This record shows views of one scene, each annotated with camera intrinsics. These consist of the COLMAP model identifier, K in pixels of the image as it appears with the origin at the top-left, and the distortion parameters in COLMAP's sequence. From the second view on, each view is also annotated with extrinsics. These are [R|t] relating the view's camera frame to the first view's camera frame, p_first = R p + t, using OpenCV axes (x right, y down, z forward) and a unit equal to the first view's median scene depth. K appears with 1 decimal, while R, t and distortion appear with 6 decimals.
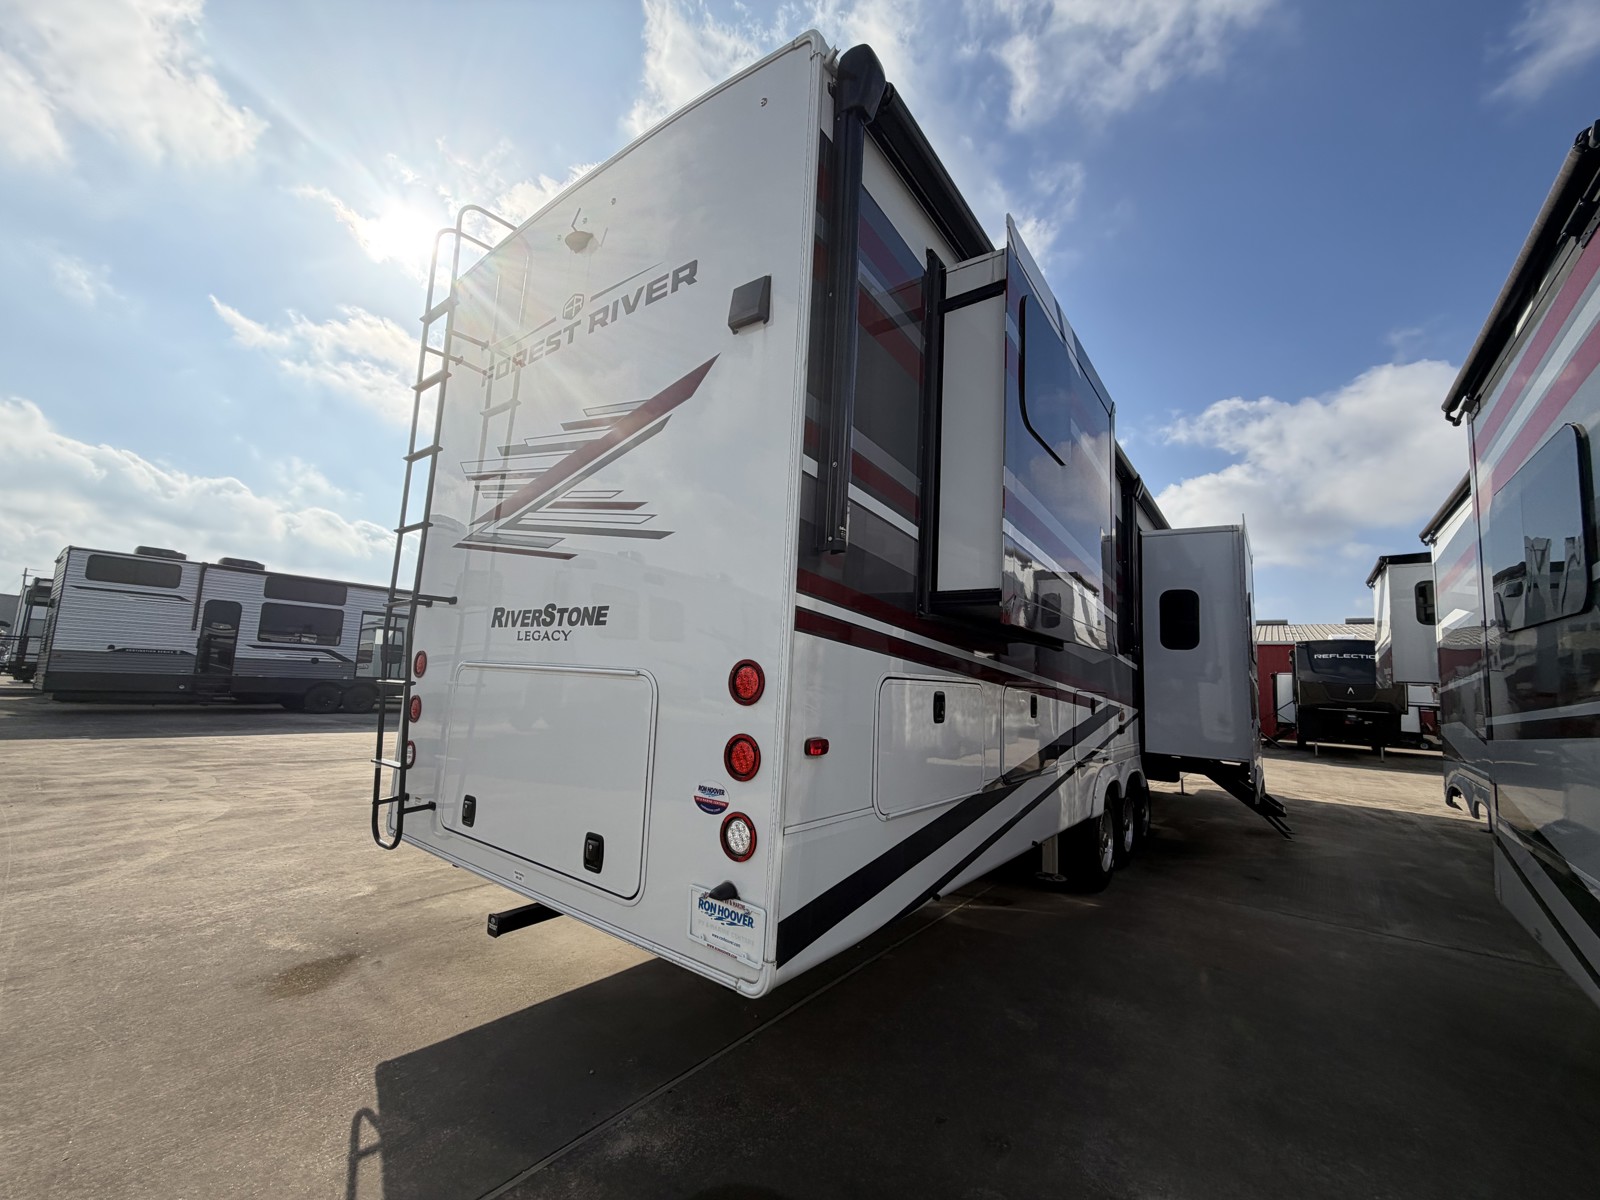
lens RADIAL K [[633.3, 0, 800.0], [0, 633.3, 600.0], [0, 0, 1]] dist [-0.000065, 0.000089]
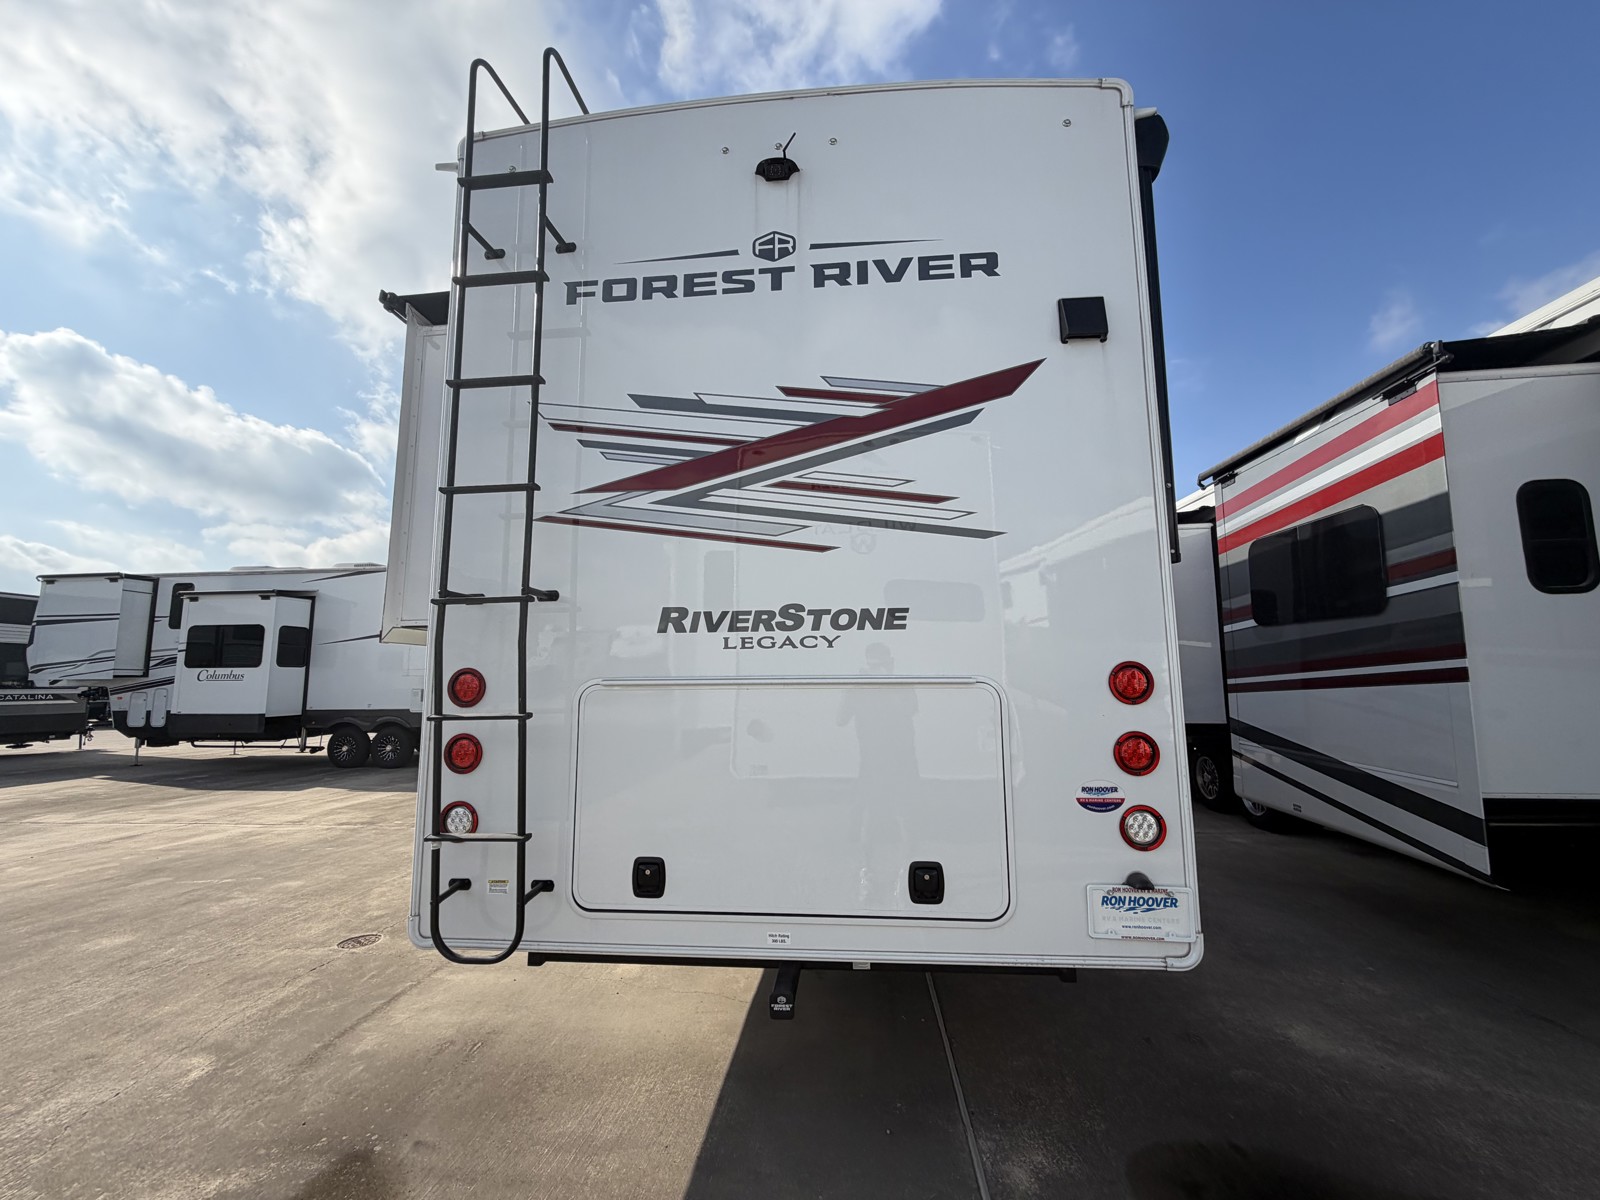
lens RADIAL K [[633.3, 0, 800.0], [0, 633.3, 600.0], [0, 0, 1]] dist [-0.000065, 0.000089]
pose [[0.849483, 0.010632, 0.527509, -0.829829], [-0.016521, 0.999843, 0.006452, -0.004642], [-0.527357, -0.014195, 0.849525, 0.291915]]
